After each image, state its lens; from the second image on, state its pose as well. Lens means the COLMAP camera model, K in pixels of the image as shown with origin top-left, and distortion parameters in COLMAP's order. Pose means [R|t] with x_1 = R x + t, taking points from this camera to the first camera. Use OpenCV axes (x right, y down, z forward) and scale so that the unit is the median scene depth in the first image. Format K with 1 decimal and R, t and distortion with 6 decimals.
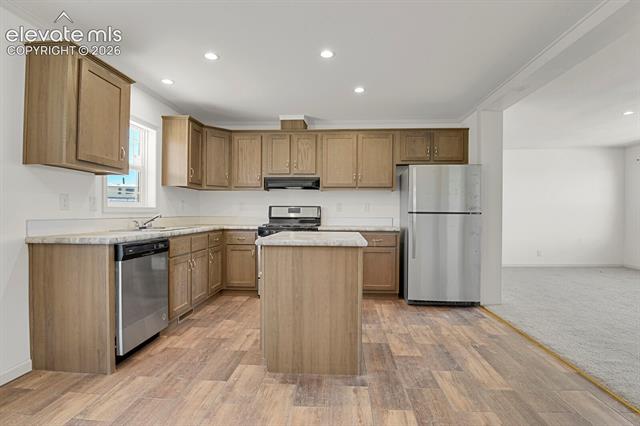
lens RADIAL K [[313.1, 0, 324.2], [0, 313.1, 213.7], [0, 0, 1]] dist [-0.025885, -0.001242]
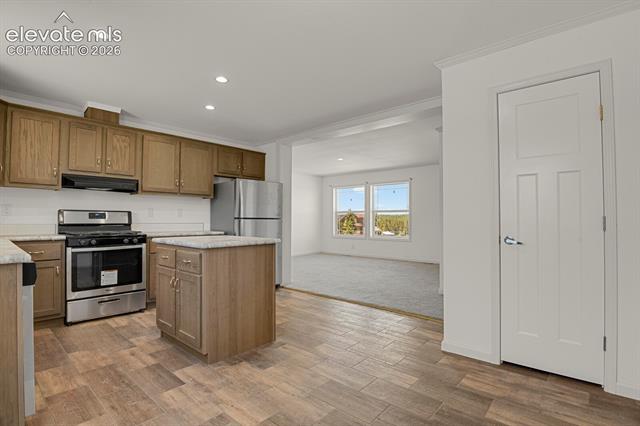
lens RADIAL K [[313.1, 0, 325.8], [0, 313.1, 213.7], [0, 0, 1]] dist [-0.025885, -0.001242]
pose [[0.610480, 0.010805, 0.791958, -0.513139], [0.002032, 0.999882, -0.015208, -0.001933], [-0.792029, 0.010894, 0.610387, 0.004732]]
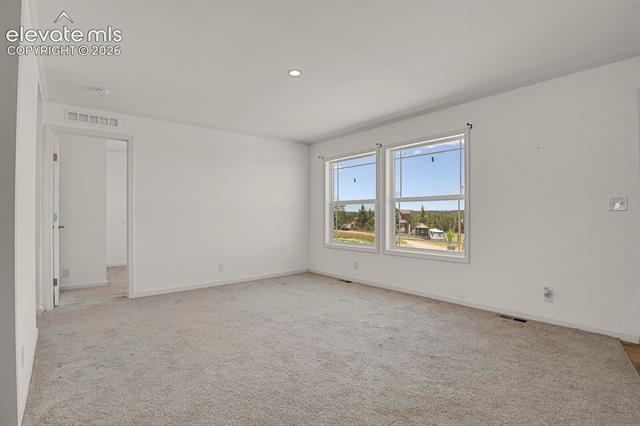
lens RADIAL K [[313.1, 0, 325.5], [0, 313.1, 214.4], [0, 0, 1]] dist [-0.025885, -0.001242]
pose [[0.718073, -0.000638, 0.695968, 0.652363], [0.003165, 0.999992, -0.002348, 0.003801], [-0.695961, 0.003889, 0.718069, 0.514754]]
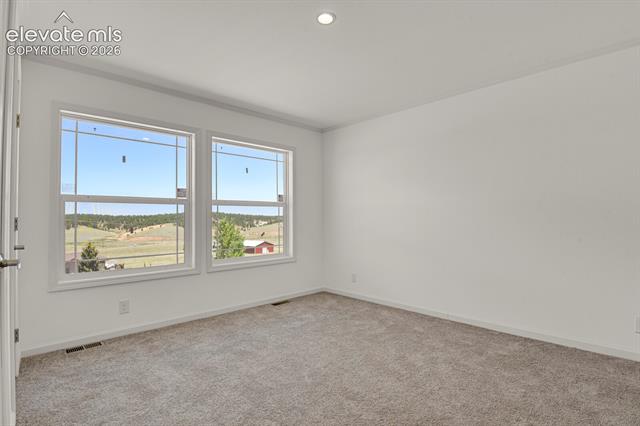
lens RADIAL K [[313.1, 0, 322.1], [0, 313.1, 214.1], [0, 0, 1]] dist [-0.025885, -0.001242]
pose [[-0.755362, 0.005742, 0.655283, 0.814744], [0.003266, 0.999982, -0.004998, -0.012470], [-0.655300, -0.001635, -0.755367, 1.830932]]
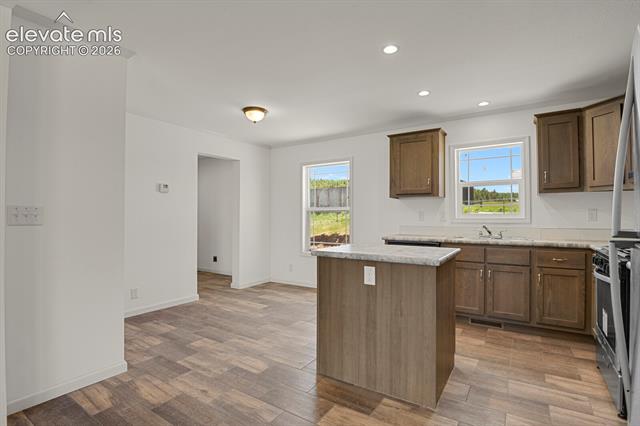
lens RADIAL K [[313.1, 0, 324.3], [0, 313.1, 212.4], [0, 0, 1]] dist [-0.025885, -0.001242]
pose [[-0.495830, -0.014439, -0.868300, 0.686033], [-0.002661, 0.999882, -0.015108, -0.022869], [0.868416, -0.005181, -0.495810, 0.999451]]
